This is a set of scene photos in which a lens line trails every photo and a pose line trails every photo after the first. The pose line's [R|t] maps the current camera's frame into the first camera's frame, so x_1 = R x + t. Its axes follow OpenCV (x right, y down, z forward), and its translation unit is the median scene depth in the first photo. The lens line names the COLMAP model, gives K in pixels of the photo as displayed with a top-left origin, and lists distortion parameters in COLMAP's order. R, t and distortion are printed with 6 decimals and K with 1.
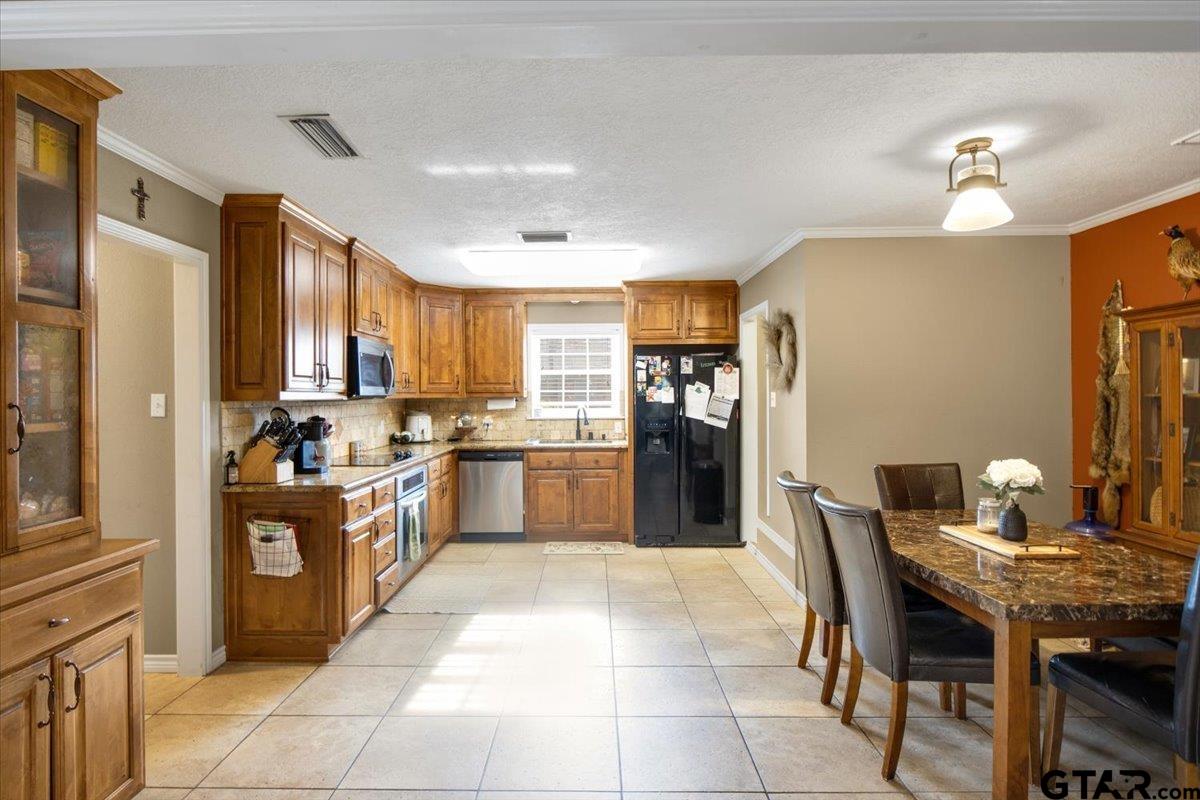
lens RADIAL K [[617.0, 0, 571.8], [0, 617.0, 395.7], [0, 0, 1]] dist [-0.000899, -0.000131]
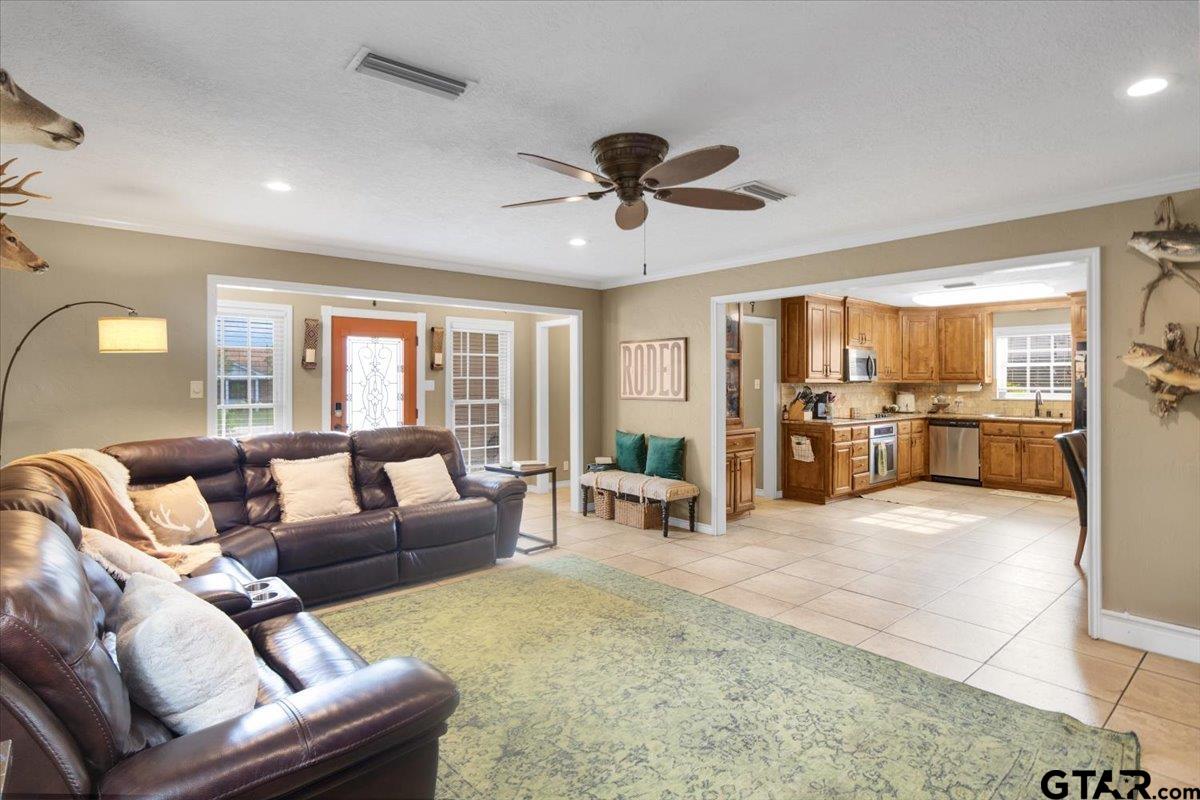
lens RADIAL K [[633.0, 0, 596.4], [0, 633.0, 377.9], [0, 0, 1]] dist [-0.001083, -0.000197]
pose [[0.683777, 0.003659, -0.729682, 0.373249], [-0.006704, 0.999977, -0.001267, -0.000722], [0.729660, 0.005758, 0.683785, -0.610183]]
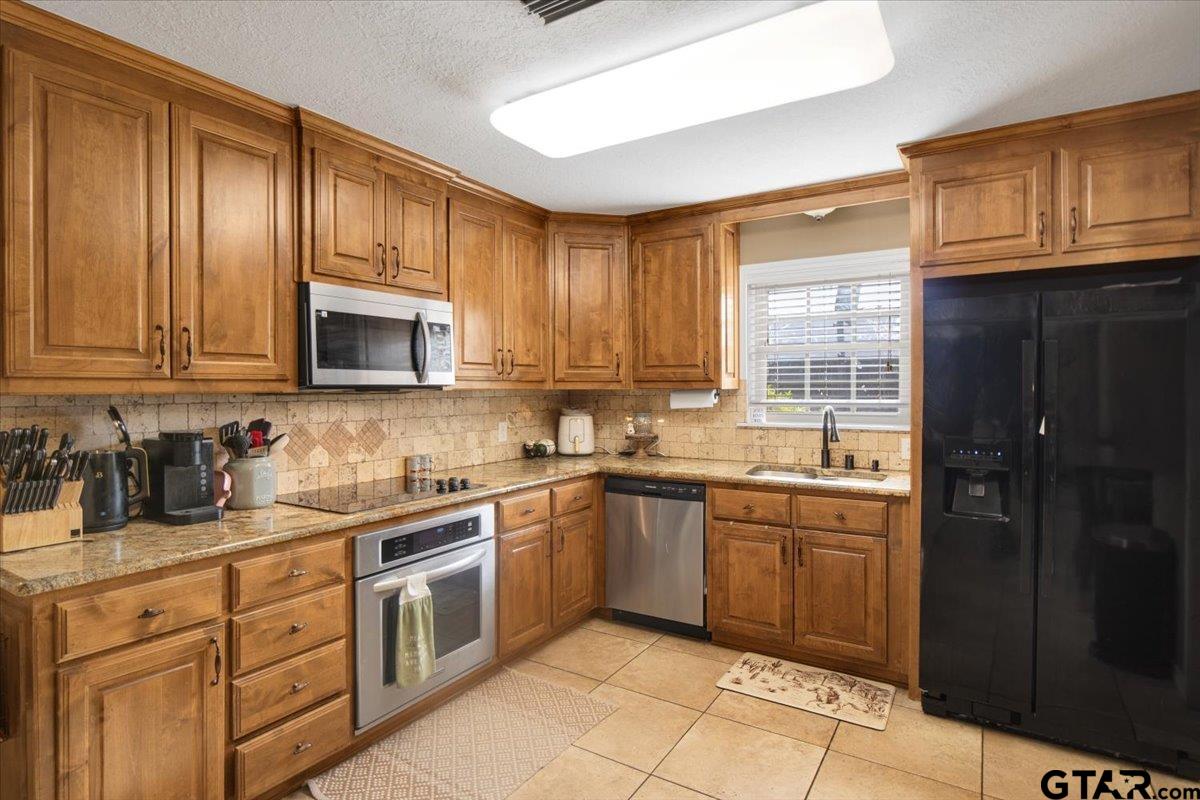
lens RADIAL K [[600.4, 0, 613.1], [0, 600.4, 395.1], [0, 0, 1]] dist [-0.002036, 0.000143]
pose [[0.864593, 0.010949, -0.502354, 0.124828], [-0.004169, 0.999884, 0.014618, 0.000071], [0.502456, -0.010545, 0.864538, 0.483011]]
